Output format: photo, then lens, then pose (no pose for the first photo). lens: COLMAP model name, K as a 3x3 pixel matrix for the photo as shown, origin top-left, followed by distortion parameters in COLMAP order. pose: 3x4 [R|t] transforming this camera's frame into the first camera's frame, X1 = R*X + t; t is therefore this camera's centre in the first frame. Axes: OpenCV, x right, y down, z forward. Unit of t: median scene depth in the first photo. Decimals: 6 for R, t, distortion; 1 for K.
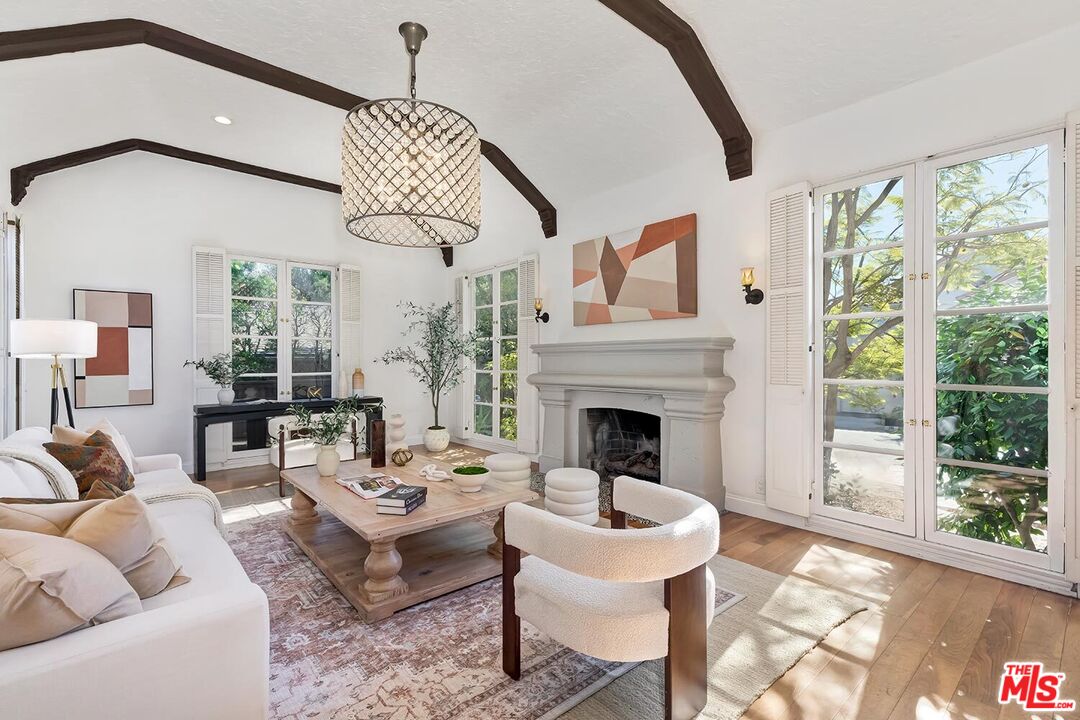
lens RADIAL K [[477.4, 0, 540.0], [0, 477.4, 360.0], [0, 0, 1]] dist [-0.000070, 0.000017]
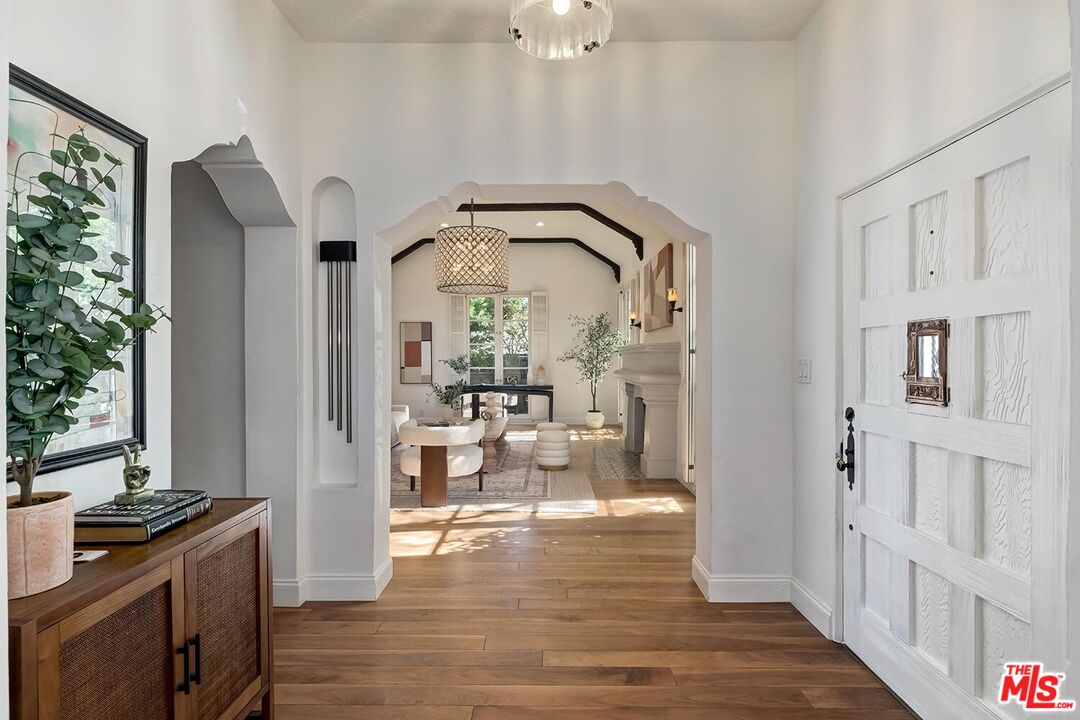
lens RADIAL K [[517.1, 0, 540.0], [0, 517.1, 360.0], [0, 0, 1]] dist [0.000200, 0.000007]
pose [[0.753128, 0.003719, -0.657863, 0.708563], [-0.002076, 0.999992, 0.003277, -0.001779], [0.657870, -0.001103, 0.753130, -0.185478]]
